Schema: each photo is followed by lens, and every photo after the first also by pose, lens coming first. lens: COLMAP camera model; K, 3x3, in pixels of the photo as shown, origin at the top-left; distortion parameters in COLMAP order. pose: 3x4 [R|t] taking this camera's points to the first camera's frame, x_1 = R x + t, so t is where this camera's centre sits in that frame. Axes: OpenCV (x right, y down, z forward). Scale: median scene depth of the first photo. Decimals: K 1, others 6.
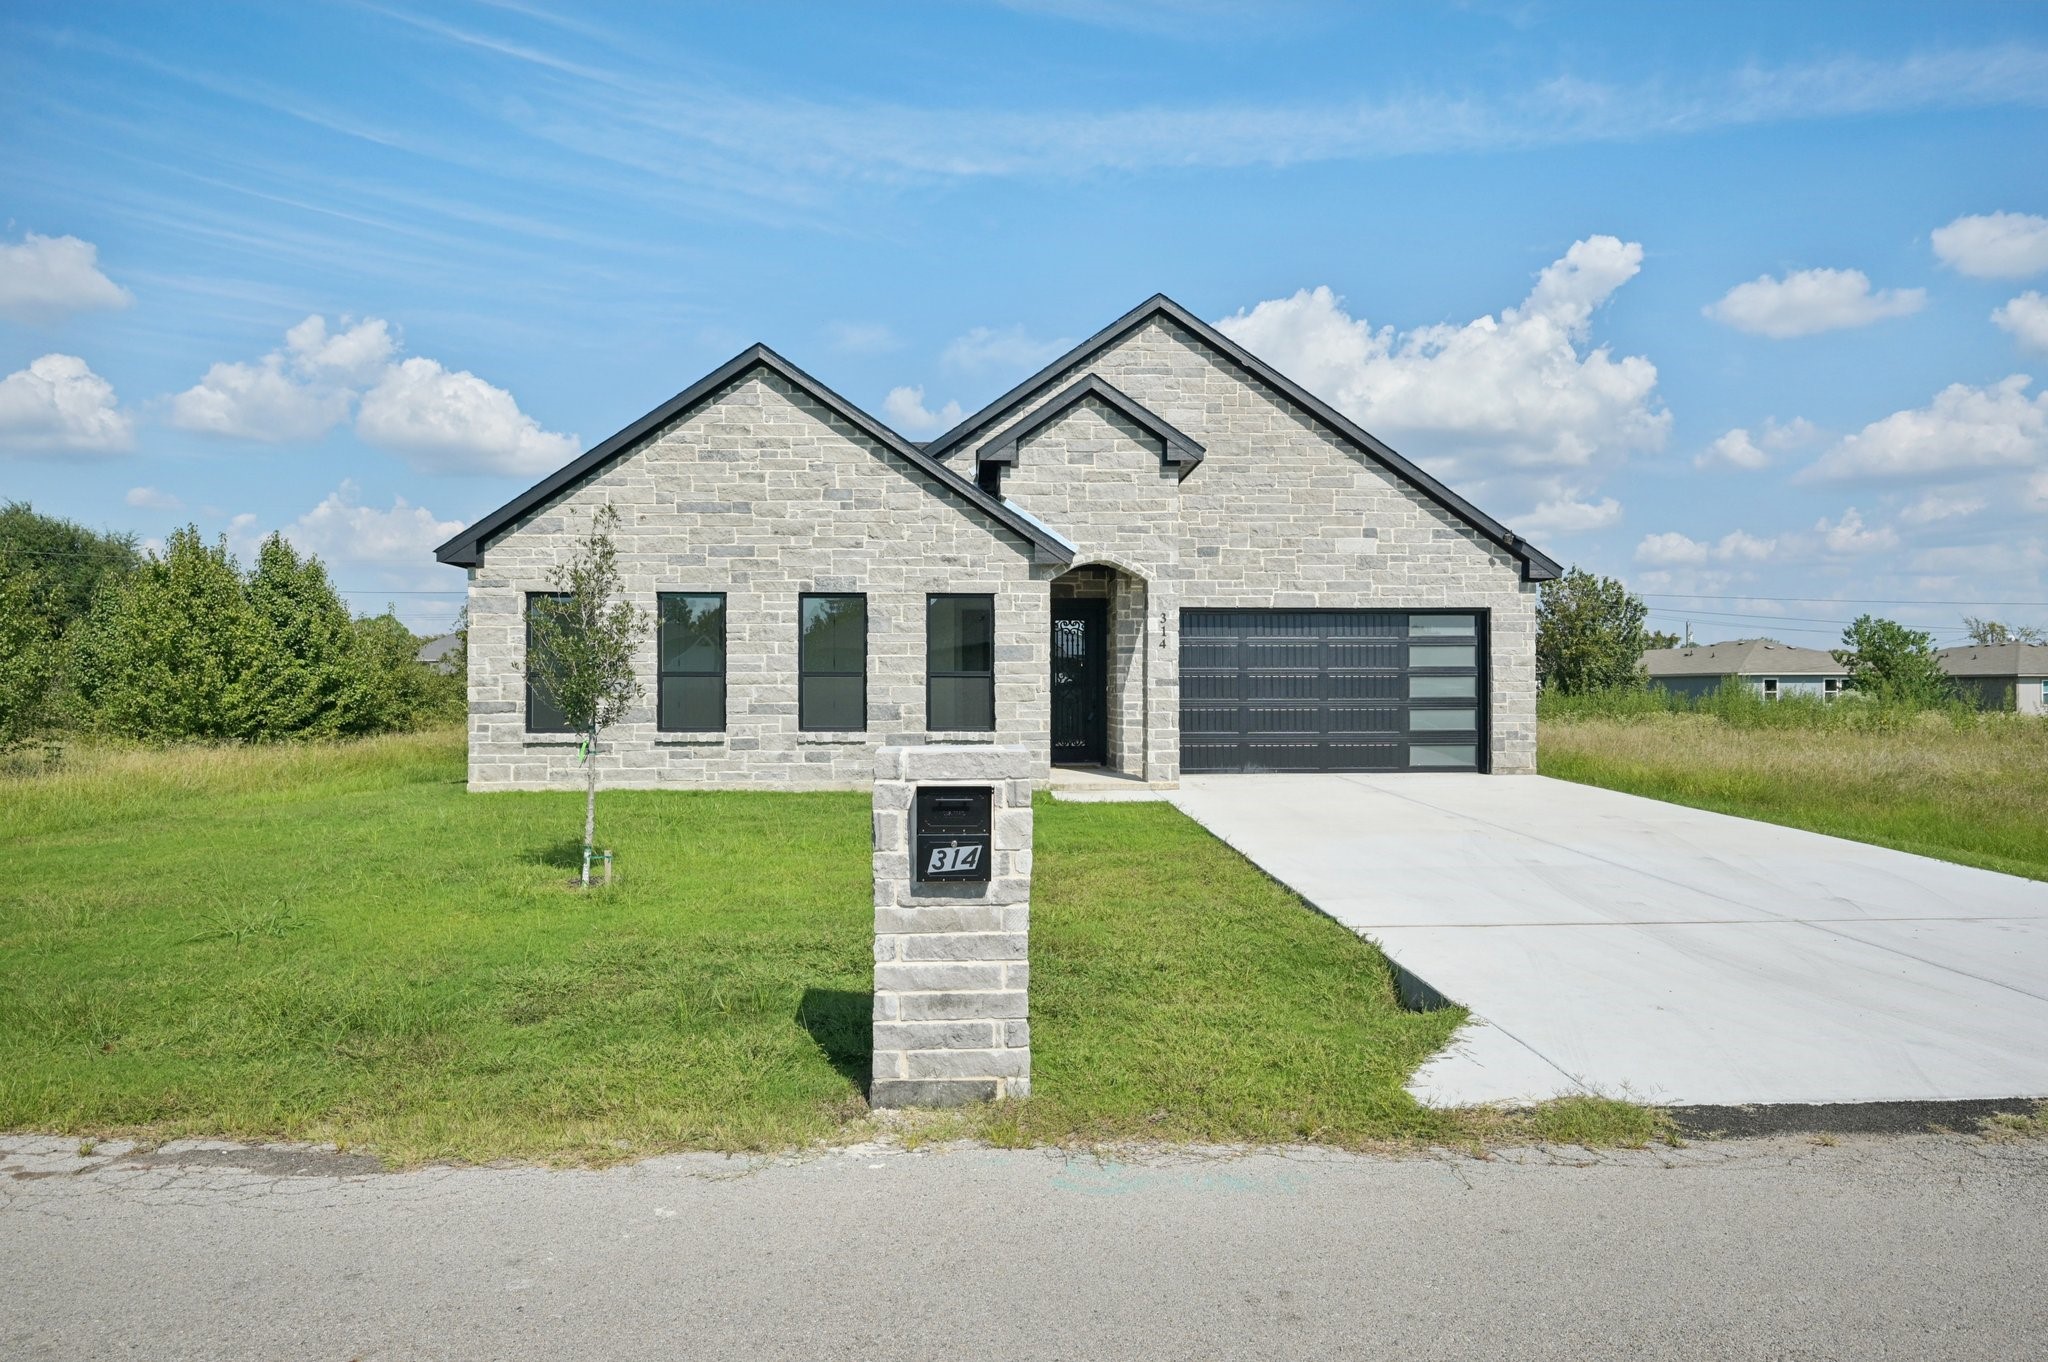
lens RADIAL K [[1262.1, 0, 1029.2], [0, 1262.1, 691.9], [0, 0, 1]] dist [-0.000205, 0.001148]
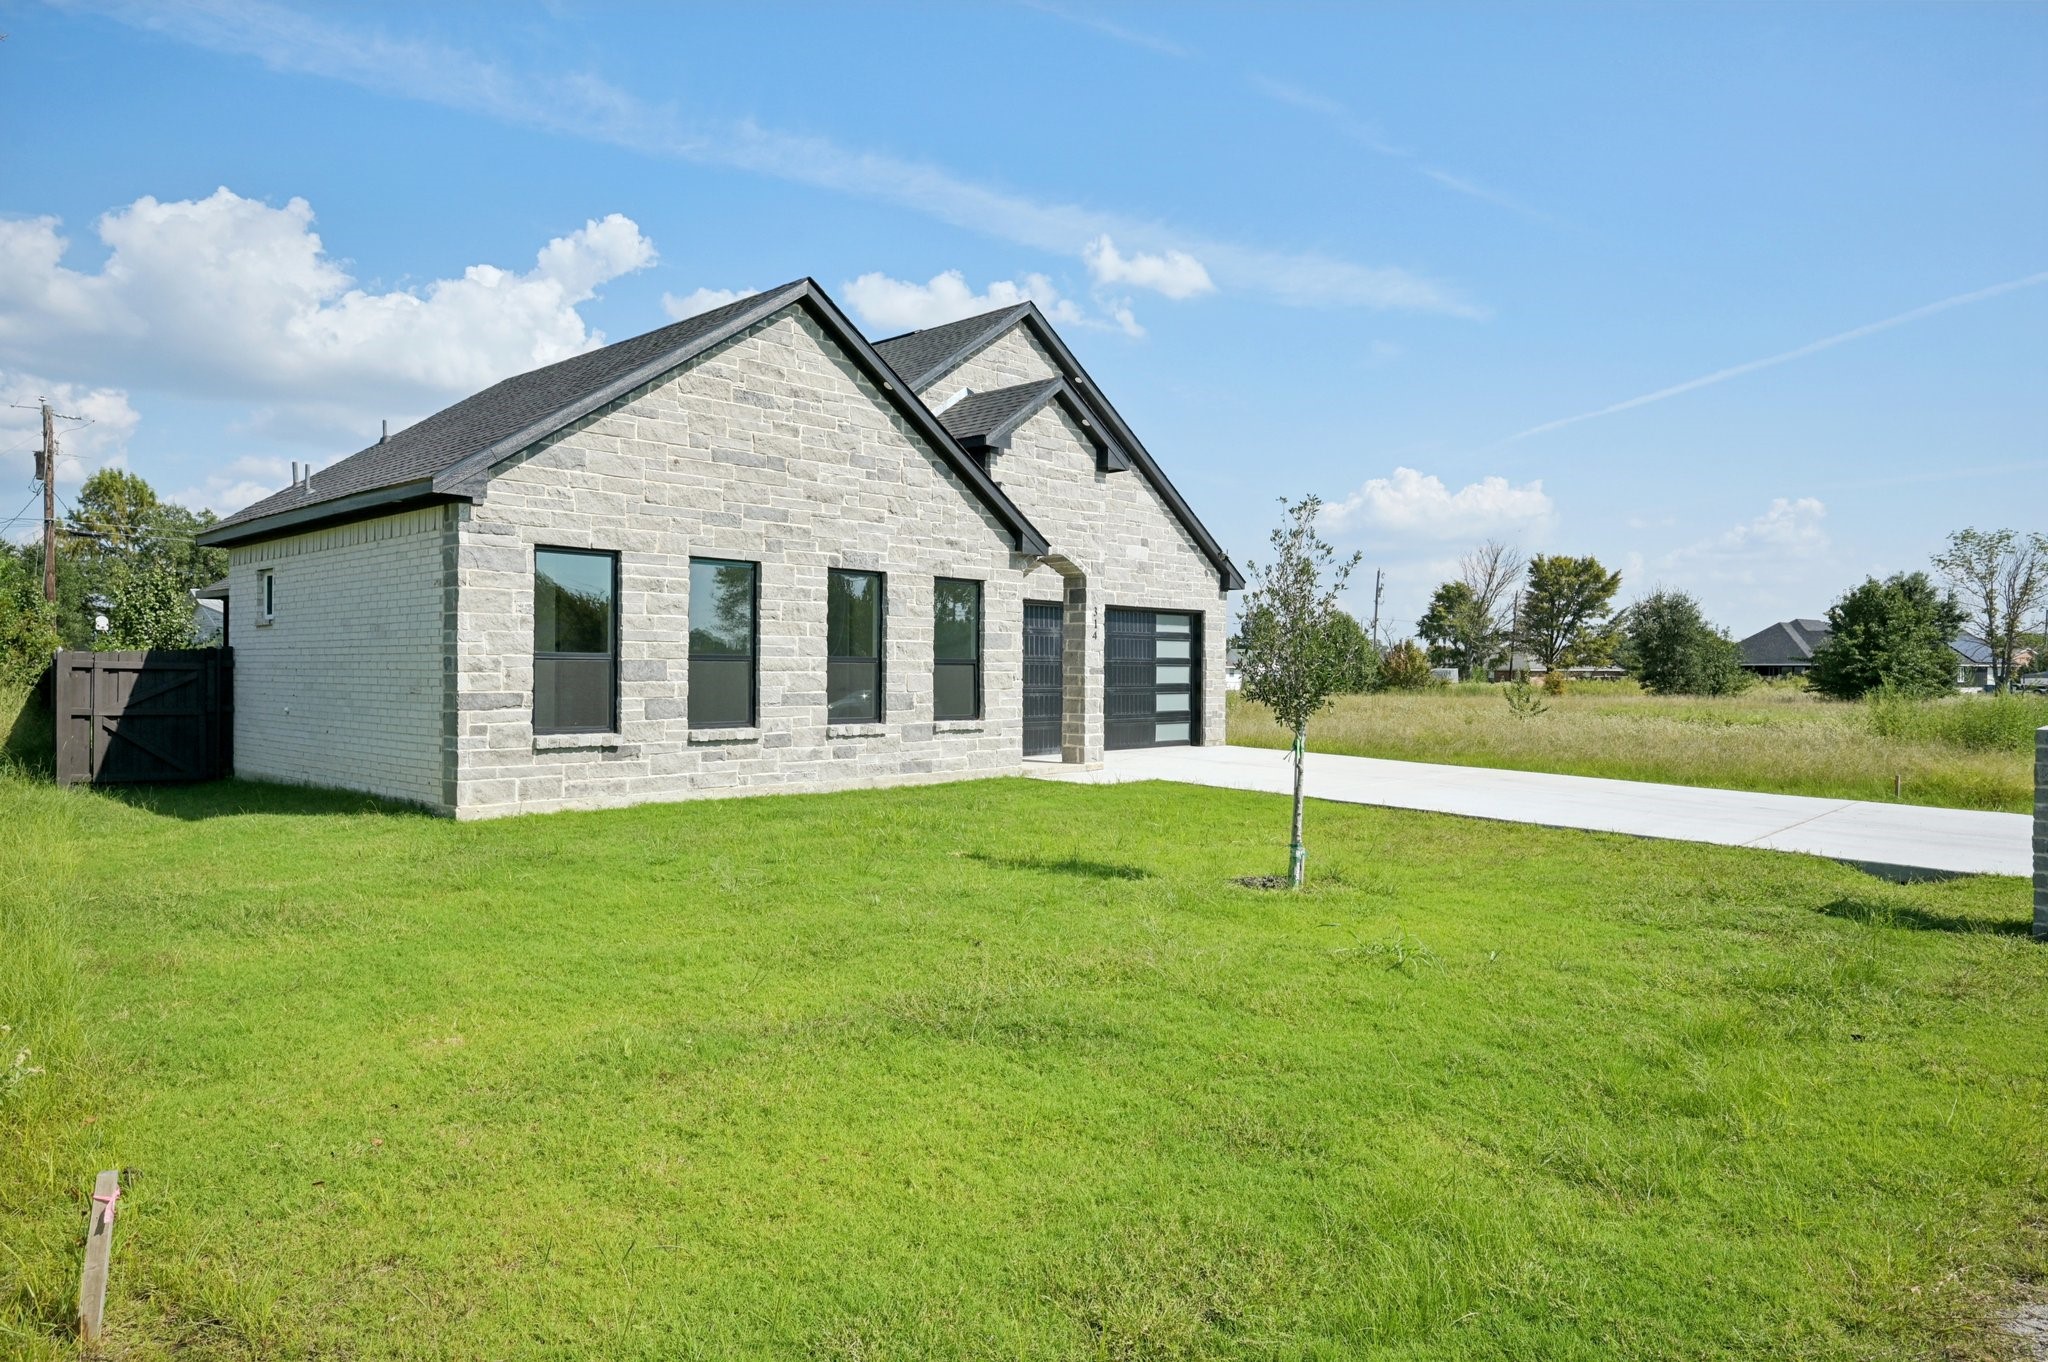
lens RADIAL K [[1249.5, 0, 1024.0], [0, 1249.5, 681.0], [0, 0, 1]] dist [-0.002552, -0.000225]
pose [[0.725246, 0.000348, 0.688490, -0.683405], [-0.007192, 0.999949, 0.007071, -0.006232], [-0.688452, -0.010079, 0.725212, 0.268261]]
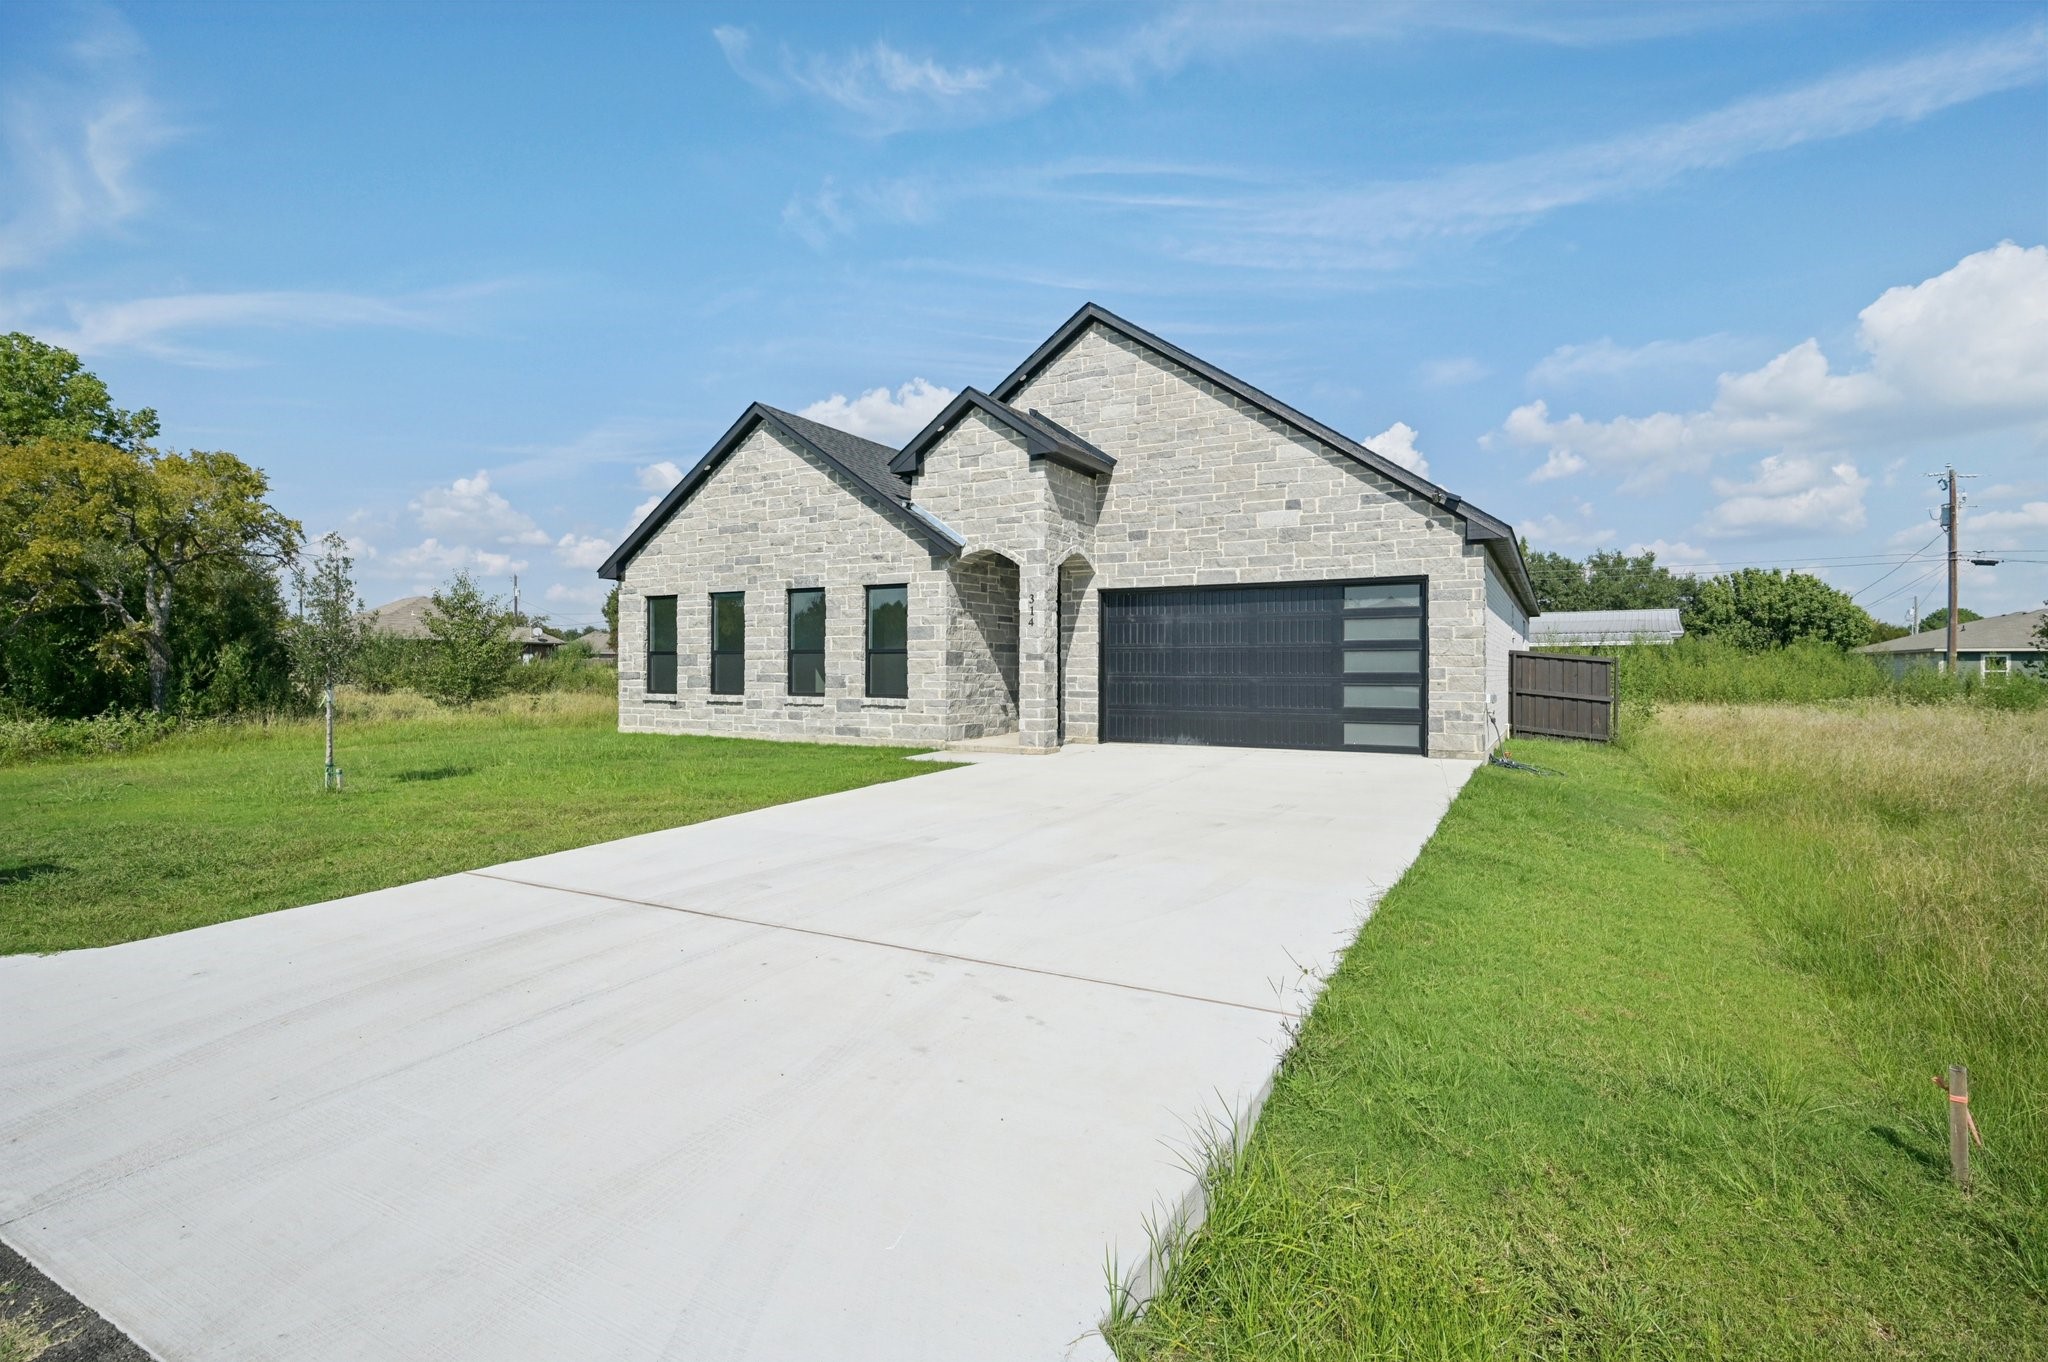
lens RADIAL K [[984.7, 0, 1024.0], [0, 984.7, 681.0], [0, 0, 1]] dist [-0.000076, 0.000117]
pose [[0.842912, 0.009155, -0.537973, 0.571441], [-0.004684, 0.999942, 0.009676, 0.005149], [0.538031, -0.005636, 0.842906, 0.273174]]
